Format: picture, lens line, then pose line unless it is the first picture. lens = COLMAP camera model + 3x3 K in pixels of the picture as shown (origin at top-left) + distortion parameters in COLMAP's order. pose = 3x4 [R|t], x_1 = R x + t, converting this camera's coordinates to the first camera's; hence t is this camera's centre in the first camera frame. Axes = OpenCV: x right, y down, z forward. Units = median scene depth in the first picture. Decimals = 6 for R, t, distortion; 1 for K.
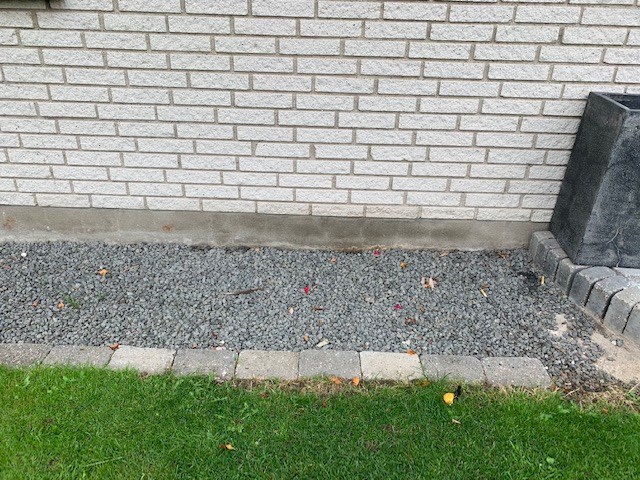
lens RADIAL K [[475.5, 0, 315.0], [0, 475.5, 238.7], [0, 0, 1]] dist [0.014867, -0.005896]
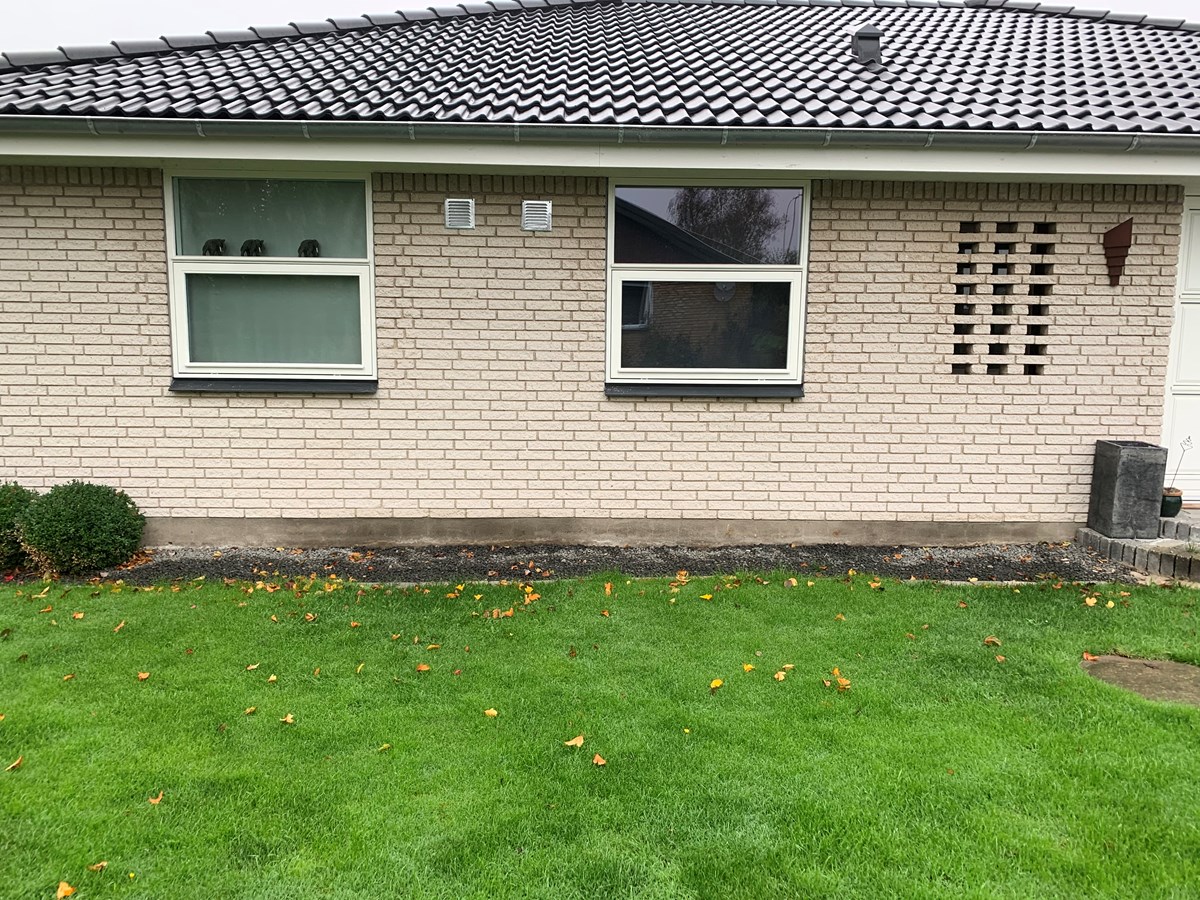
lens RADIAL K [[891.6, 0, 605.0], [0, 891.6, 445.2], [0, 0, 1]] dist [0.014867, -0.005896]
pose [[0.998513, -0.020467, 0.050523, -1.307170], [0.035706, 0.945900, -0.322488, 0.661229], [-0.041189, 0.323813, 0.945224, -1.896356]]
